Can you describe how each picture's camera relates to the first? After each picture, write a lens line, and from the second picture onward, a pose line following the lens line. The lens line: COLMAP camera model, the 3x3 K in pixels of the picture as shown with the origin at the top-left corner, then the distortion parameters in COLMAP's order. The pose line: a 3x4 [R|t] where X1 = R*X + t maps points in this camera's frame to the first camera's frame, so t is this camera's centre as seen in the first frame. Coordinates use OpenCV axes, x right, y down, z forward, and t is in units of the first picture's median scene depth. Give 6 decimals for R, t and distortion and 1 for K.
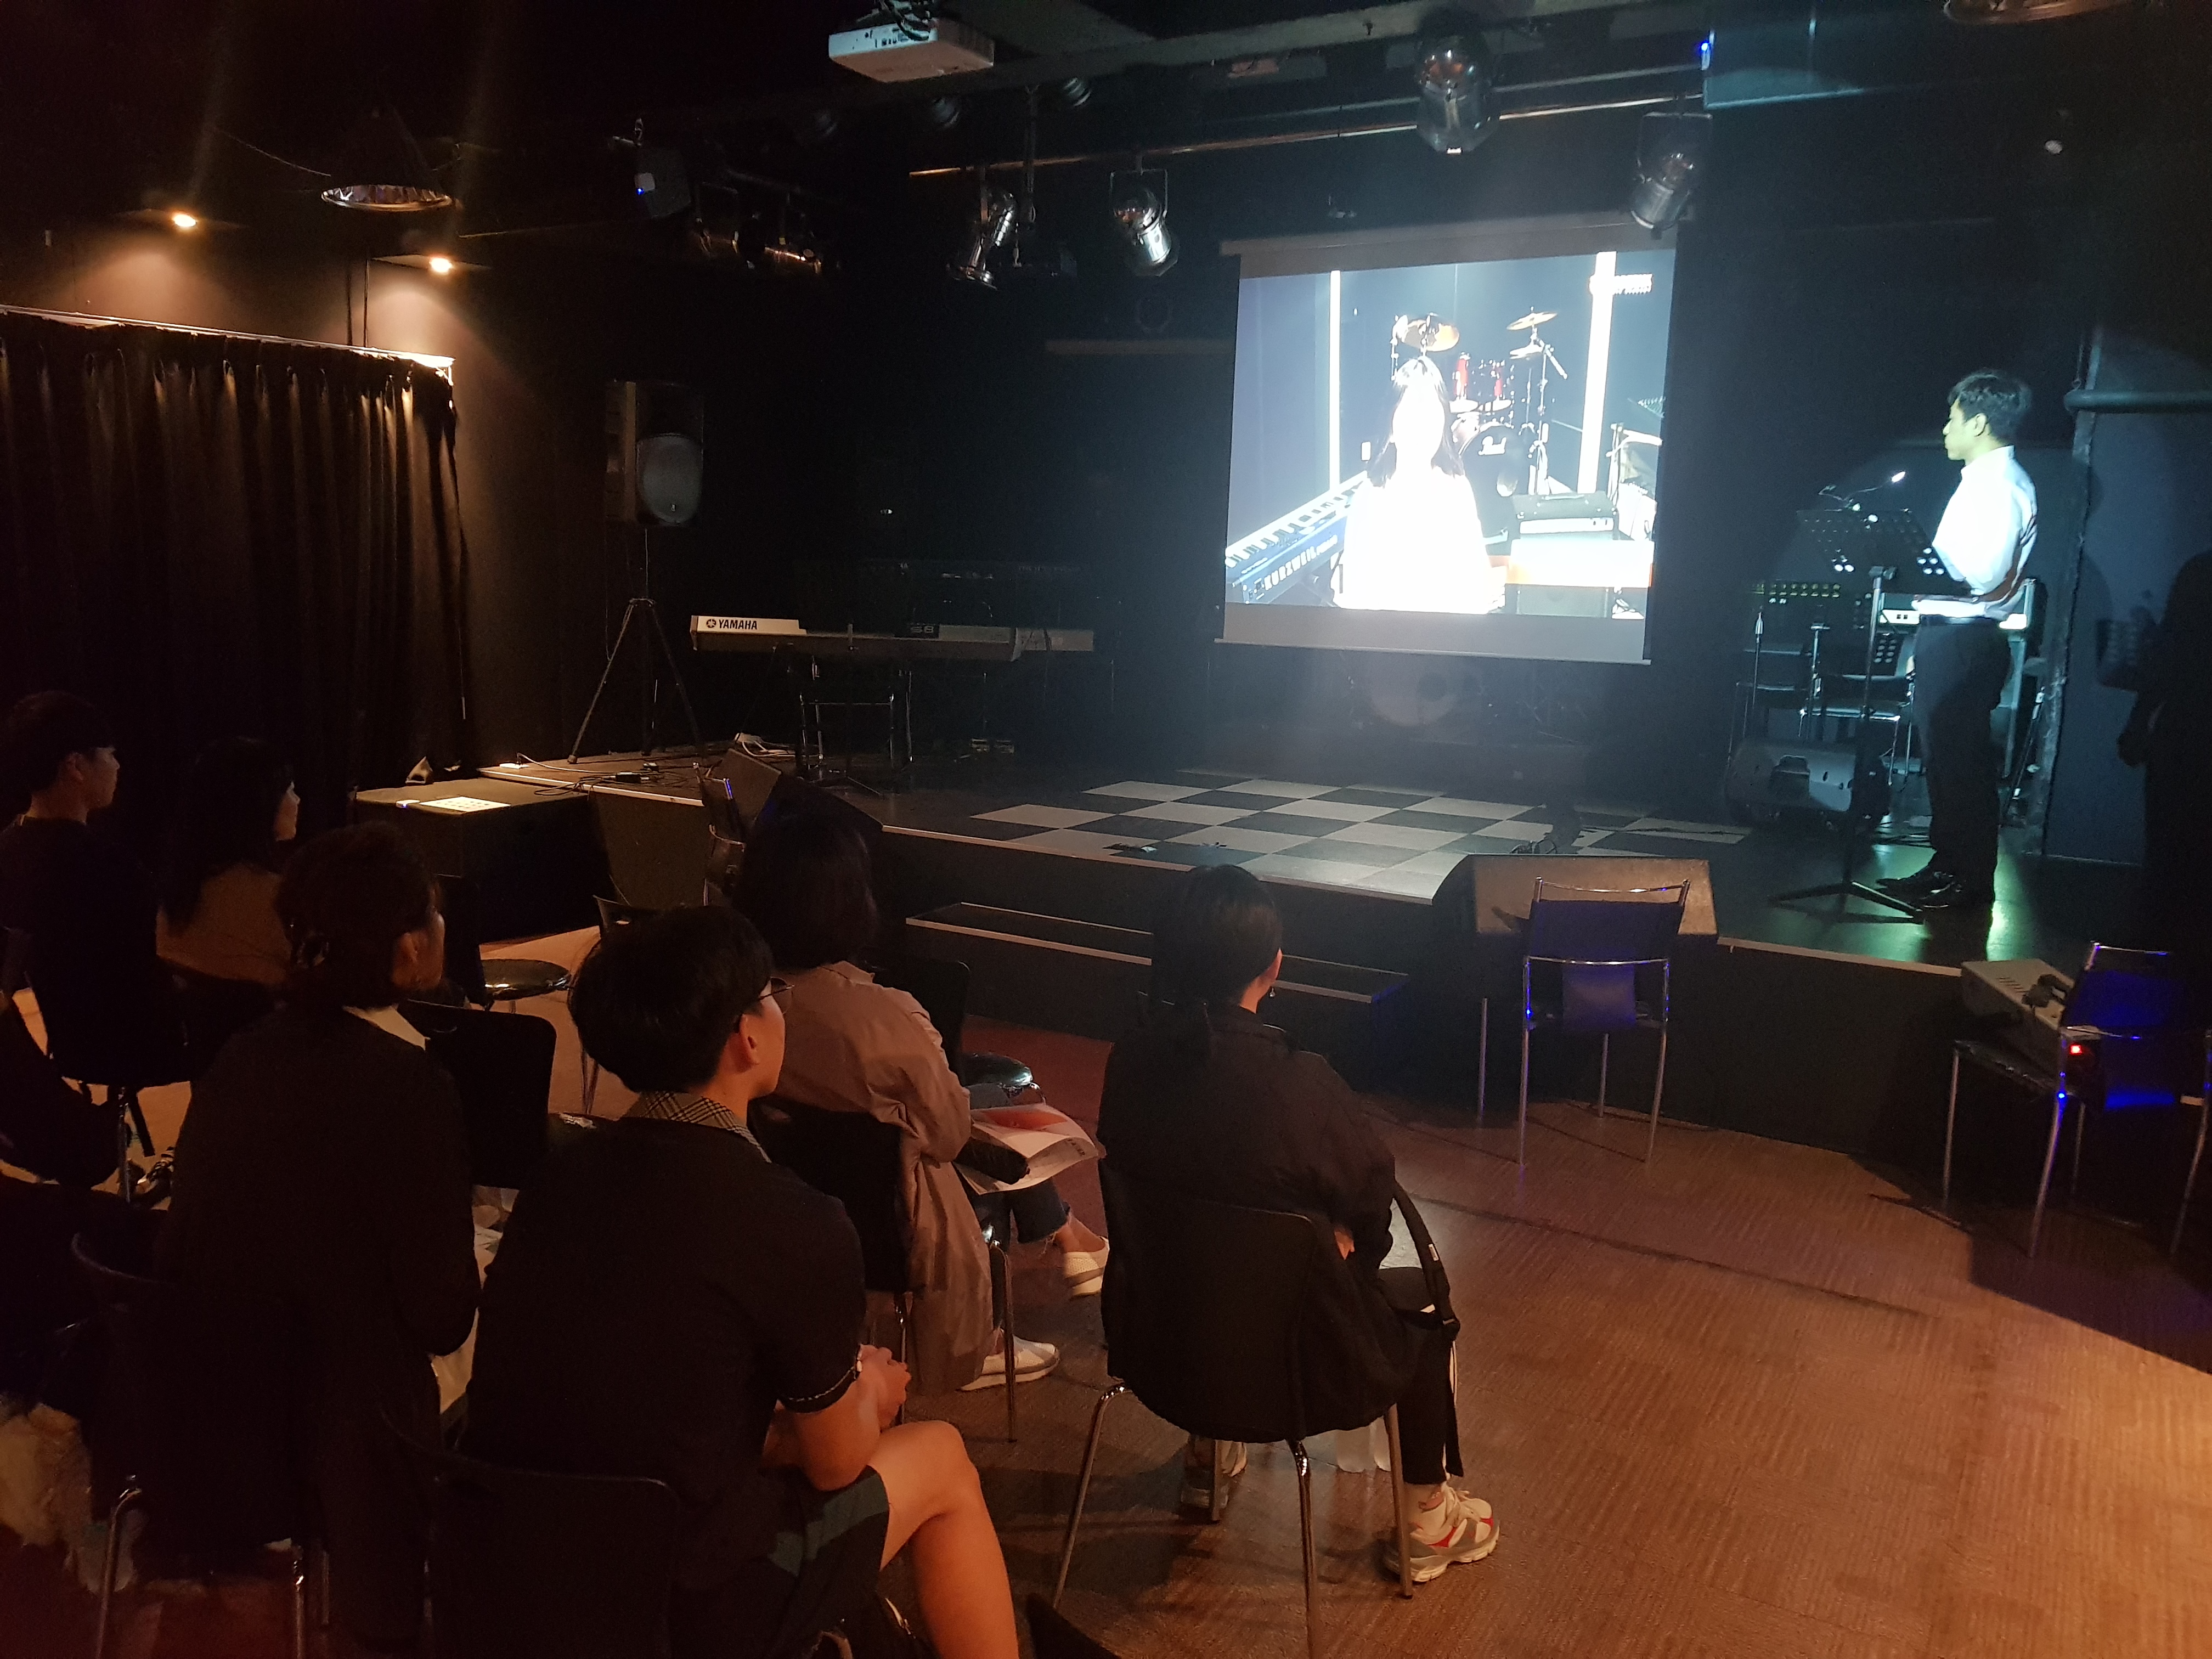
lens RADIAL K [[1712.6, 0, 1095.6], [0, 1712.6, 834.9], [0, 0, 1]] dist [0.065056, -0.139253]
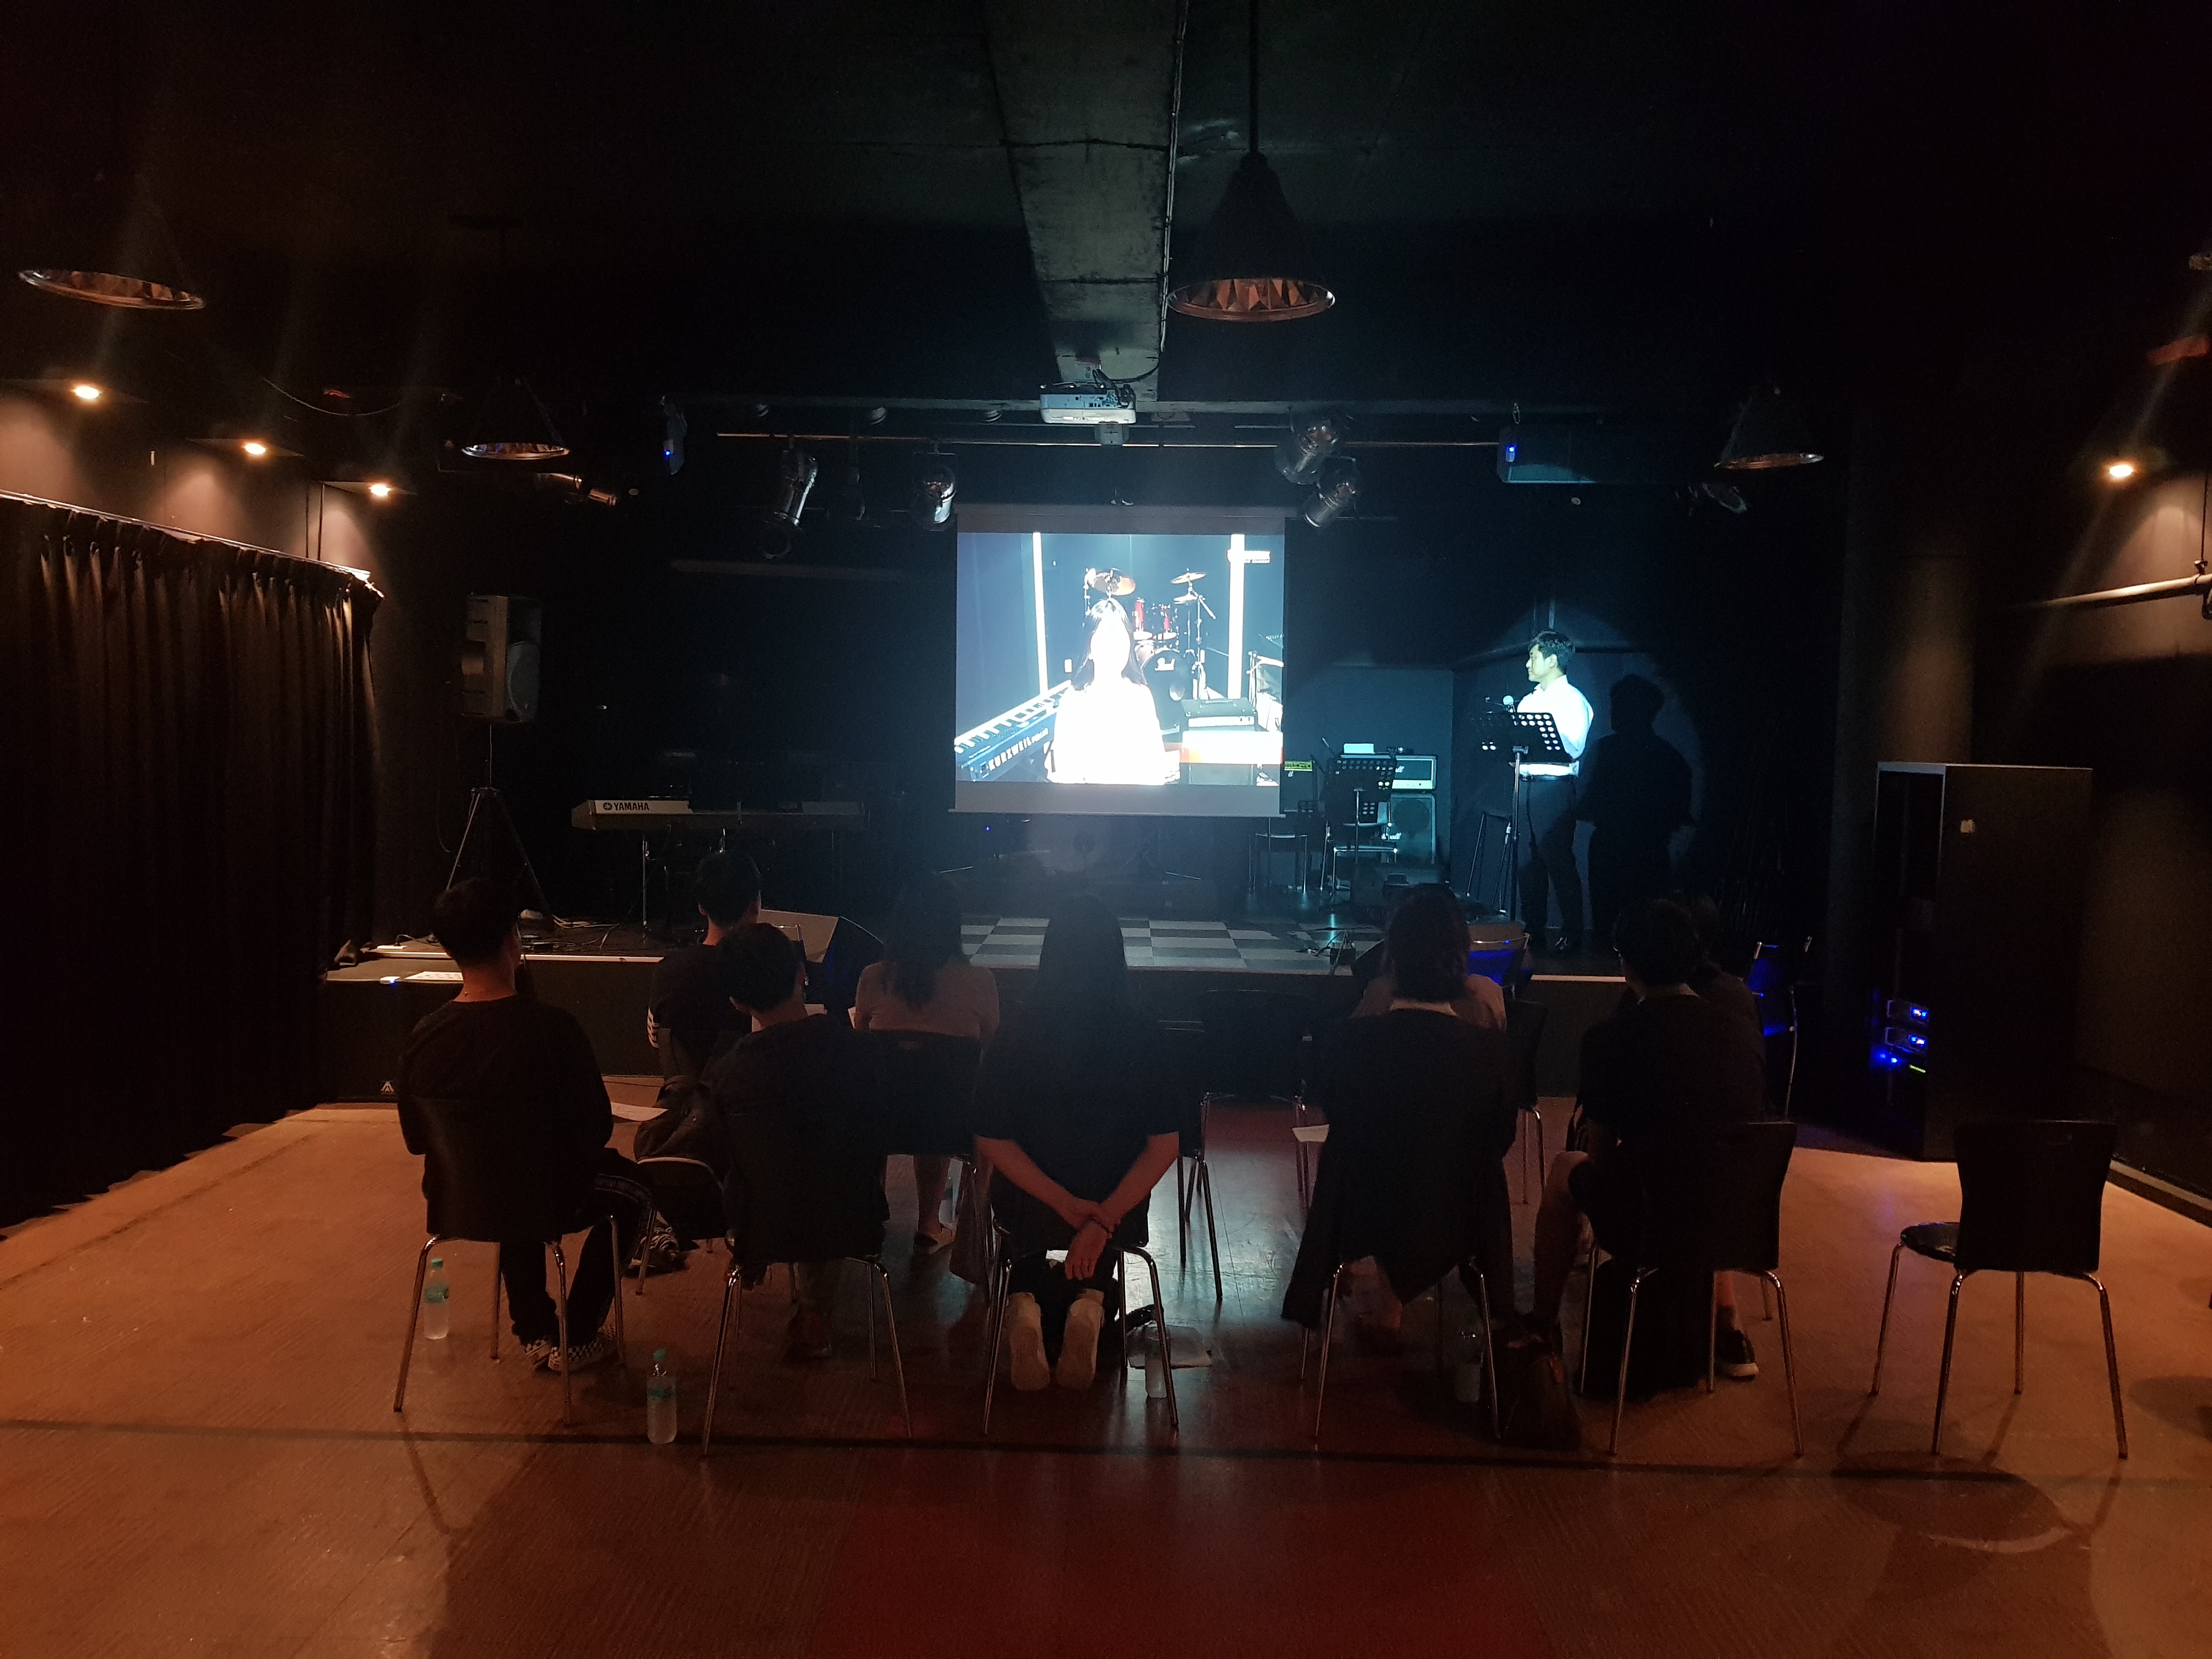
lens RADIAL K [[1712.6, 0, 1095.6], [0, 1712.6, 834.9], [0, 0, 1]] dist [0.065056, -0.139253]
pose [[0.860944, -0.034763, 0.507510, -0.520352], [0.090996, 0.992095, -0.086411, 0.023426], [-0.500495, 0.120576, 0.857302, -0.133869]]
